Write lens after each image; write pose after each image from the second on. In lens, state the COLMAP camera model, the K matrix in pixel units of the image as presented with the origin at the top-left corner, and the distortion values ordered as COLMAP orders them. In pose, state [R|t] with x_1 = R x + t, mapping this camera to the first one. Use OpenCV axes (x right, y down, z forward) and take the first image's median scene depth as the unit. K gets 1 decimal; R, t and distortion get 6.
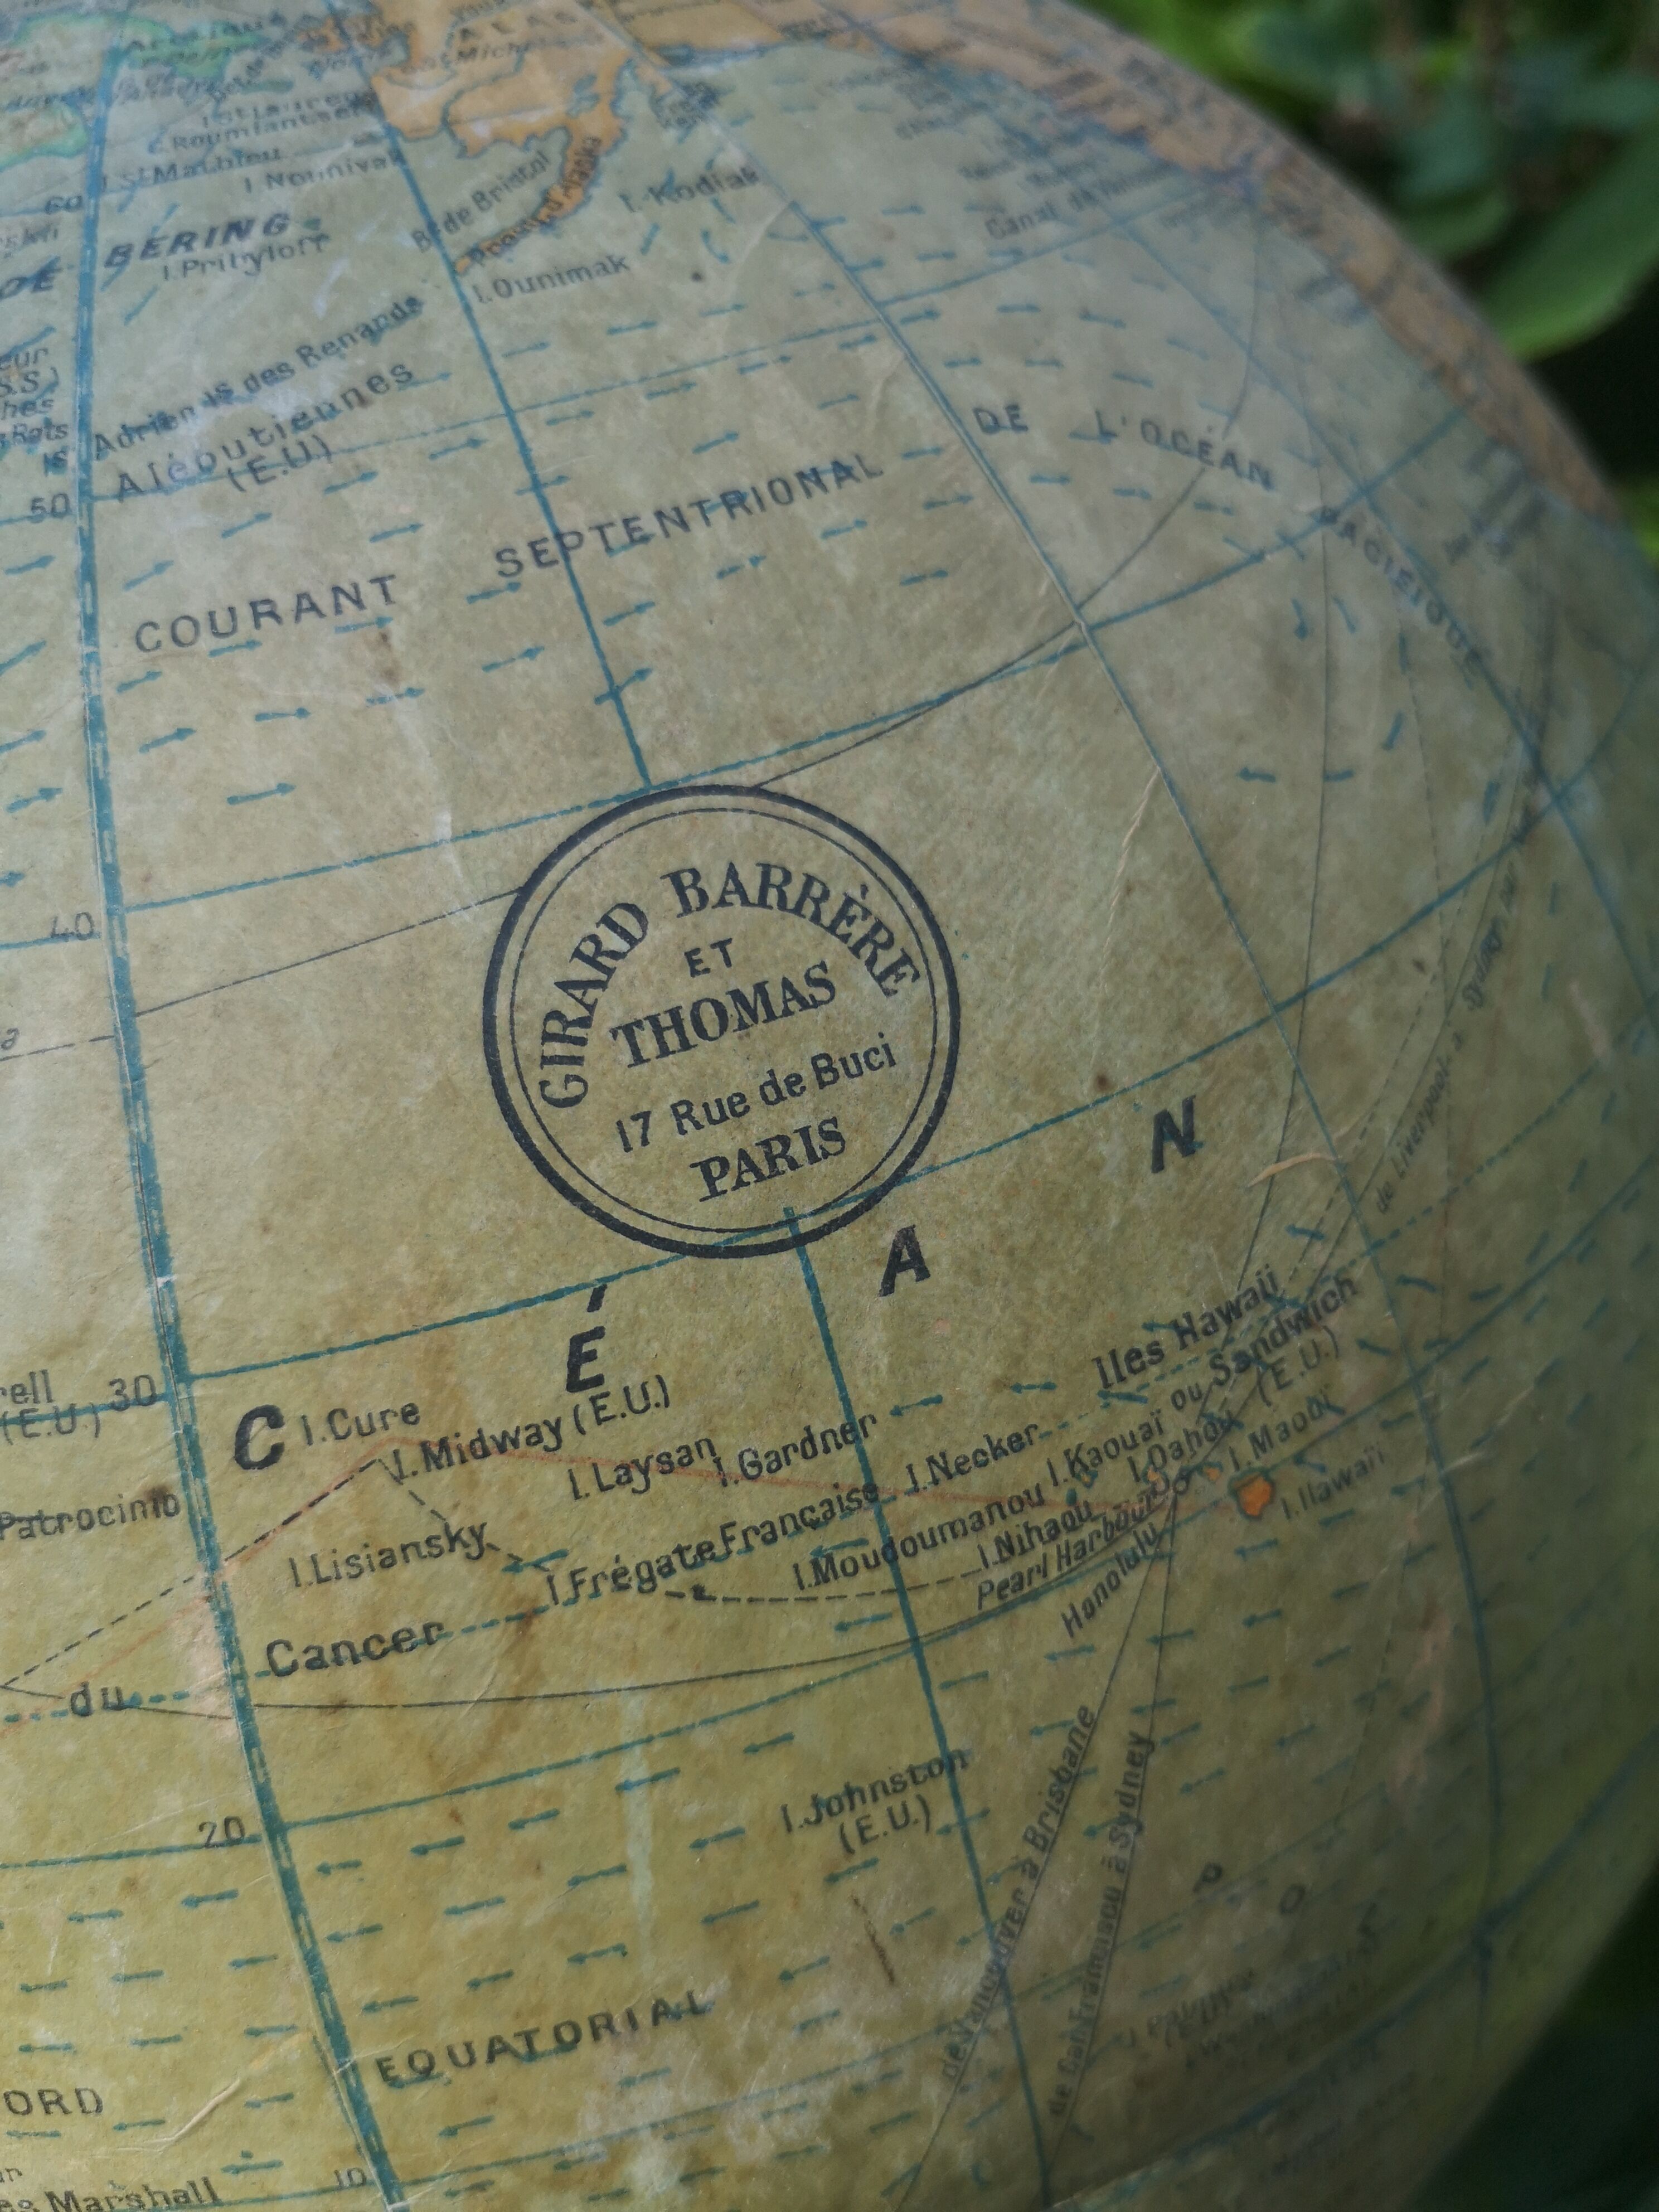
lens RADIAL K [[2068.7, 0, 829.5], [0, 2068.7, 1106.0], [0, 0, 1]] dist [0.035373, -0.217324]
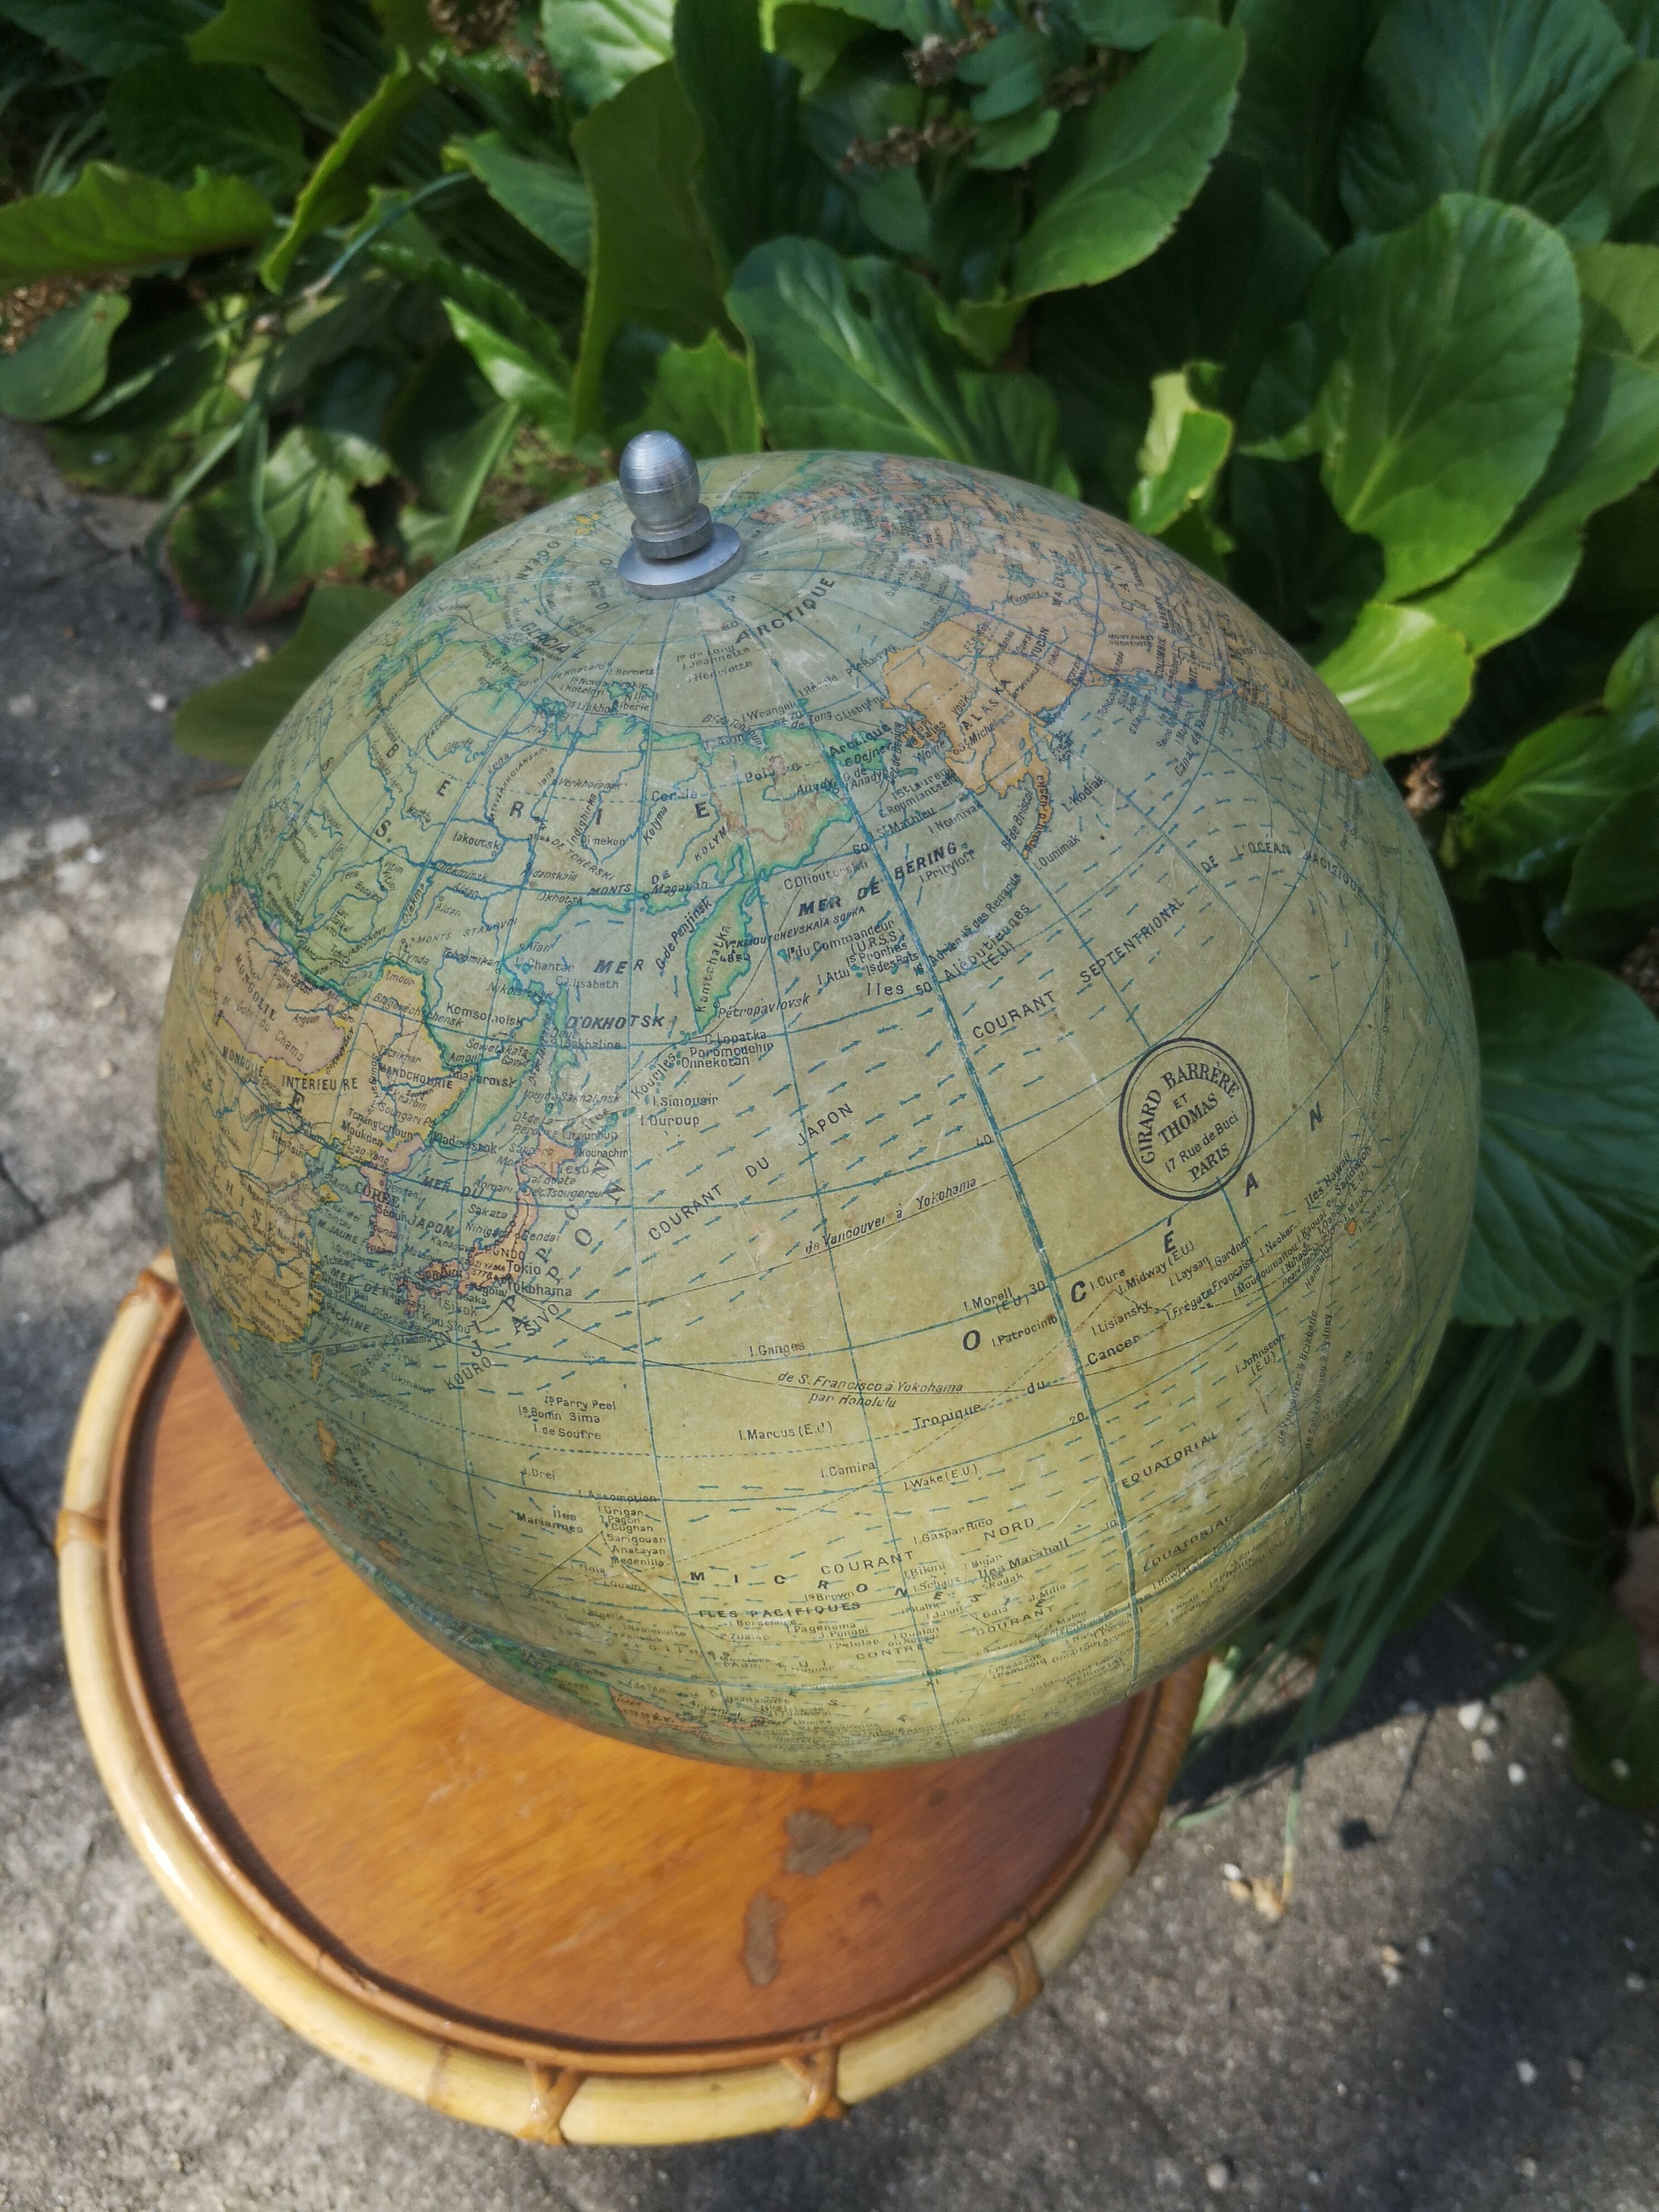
lens RADIAL K [[2068.7, 0, 829.5], [0, 2068.7, 1106.0], [0, 0, 1]] dist [0.035373, -0.217324]
pose [[0.952784, -0.215384, 0.214038, -1.149541], [0.170557, 0.962793, 0.209616, -0.757208], [-0.251222, -0.163213, 0.954070, -1.663559]]
